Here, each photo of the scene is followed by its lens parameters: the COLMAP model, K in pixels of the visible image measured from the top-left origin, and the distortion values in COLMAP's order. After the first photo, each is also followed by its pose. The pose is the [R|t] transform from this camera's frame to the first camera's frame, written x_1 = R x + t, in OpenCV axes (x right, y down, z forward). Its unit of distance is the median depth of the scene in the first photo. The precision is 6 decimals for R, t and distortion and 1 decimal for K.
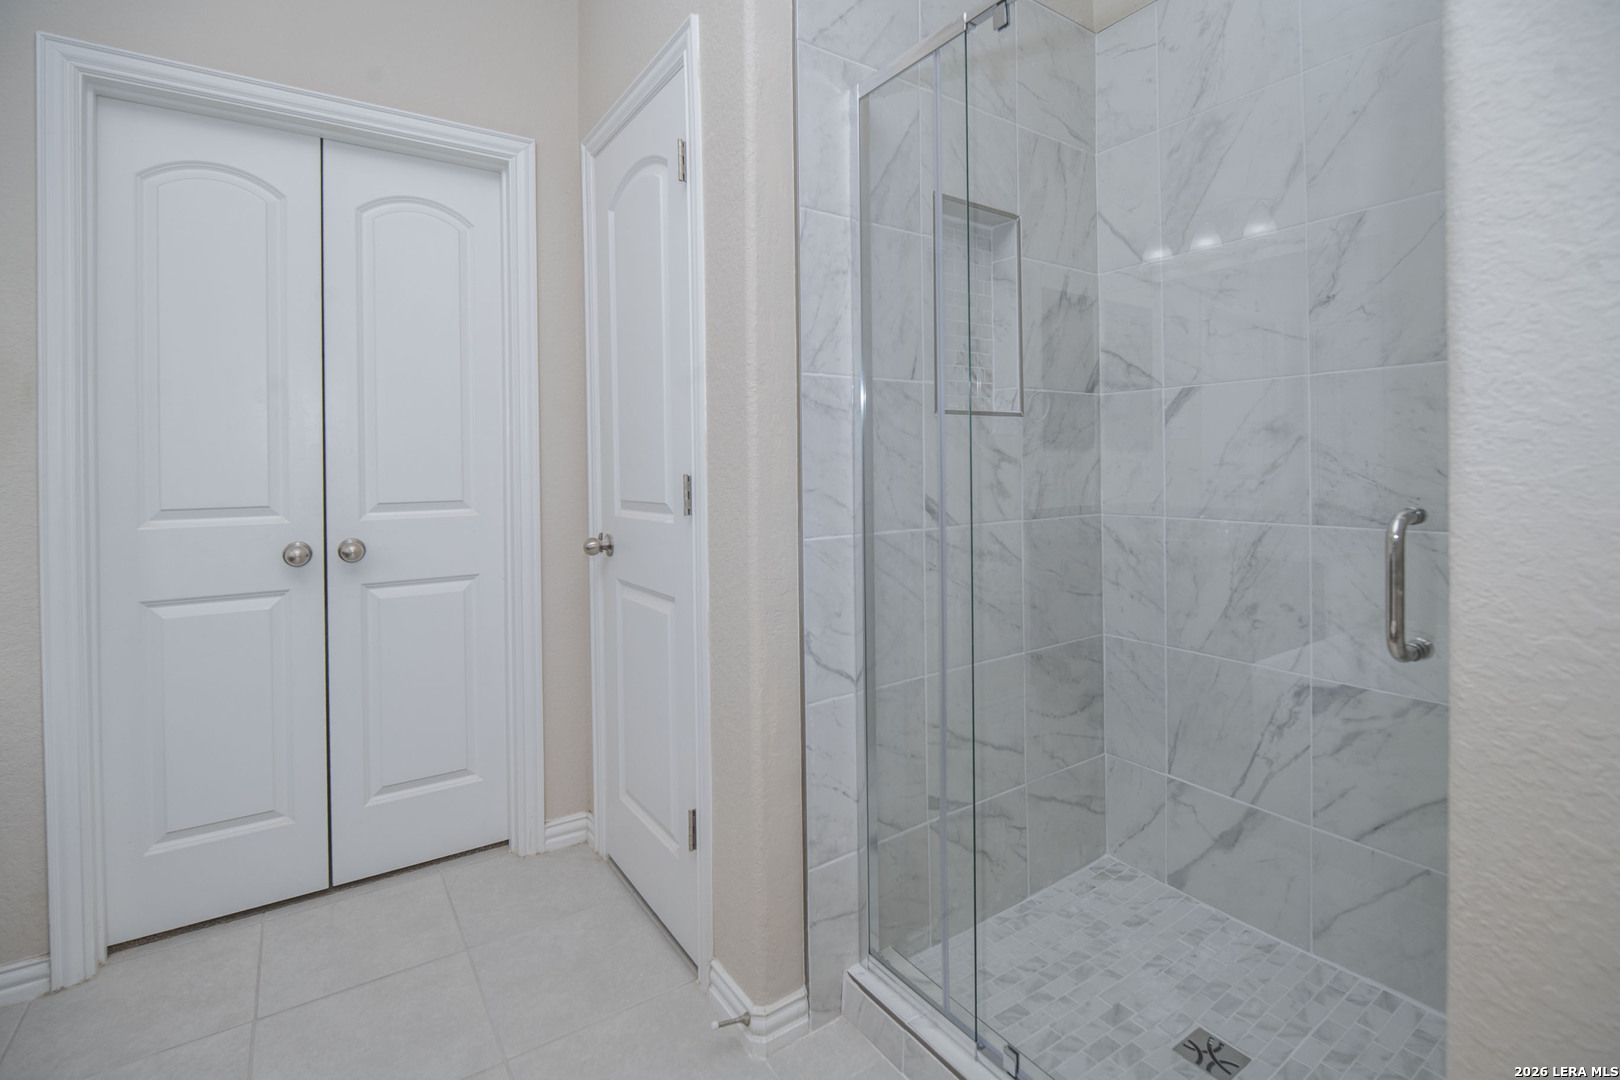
lens RADIAL K [[742.1, 0, 785.2], [0, 742.1, 507.6], [0, 0, 1]] dist [-0.003720, -0.000203]
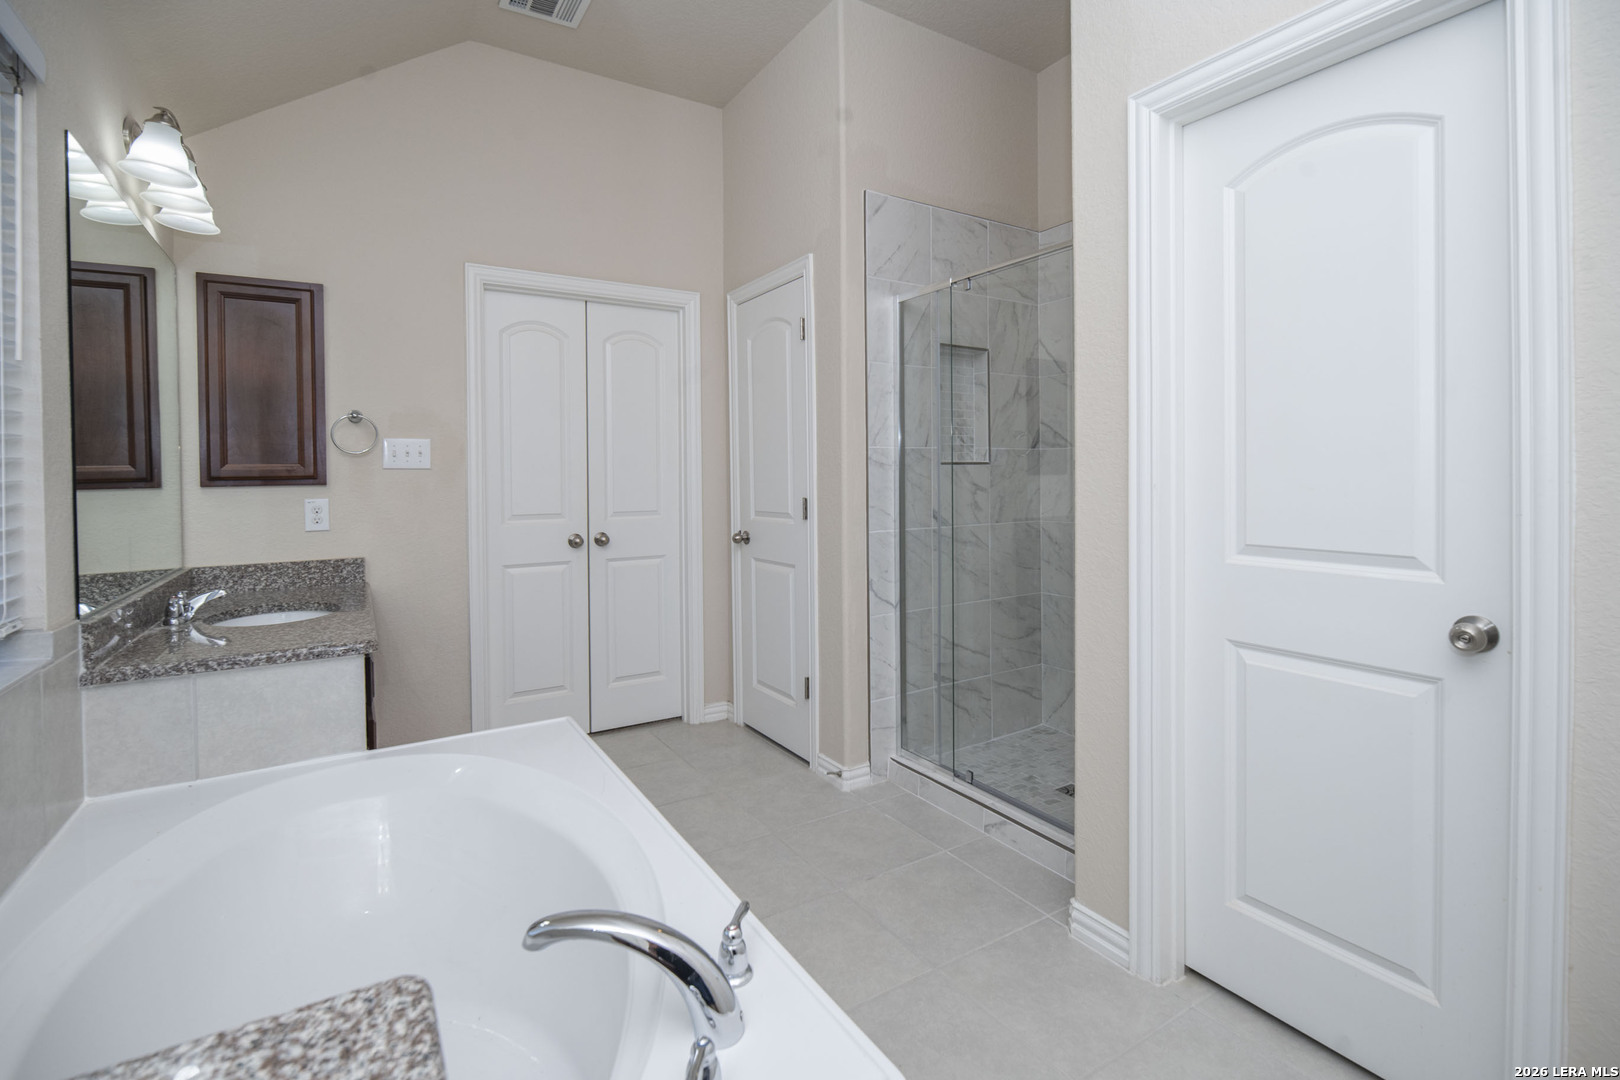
lens RADIAL K [[727.2, 0, 811.4], [0, 727.2, 518.6], [0, 0, 1]] dist [-0.009122, -0.000460]
pose [[0.999987, 0.004421, -0.002339, -0.105478], [-0.004417, 0.999988, 0.001902, 0.003997], [0.002347, -0.001892, 0.999995, -0.783913]]
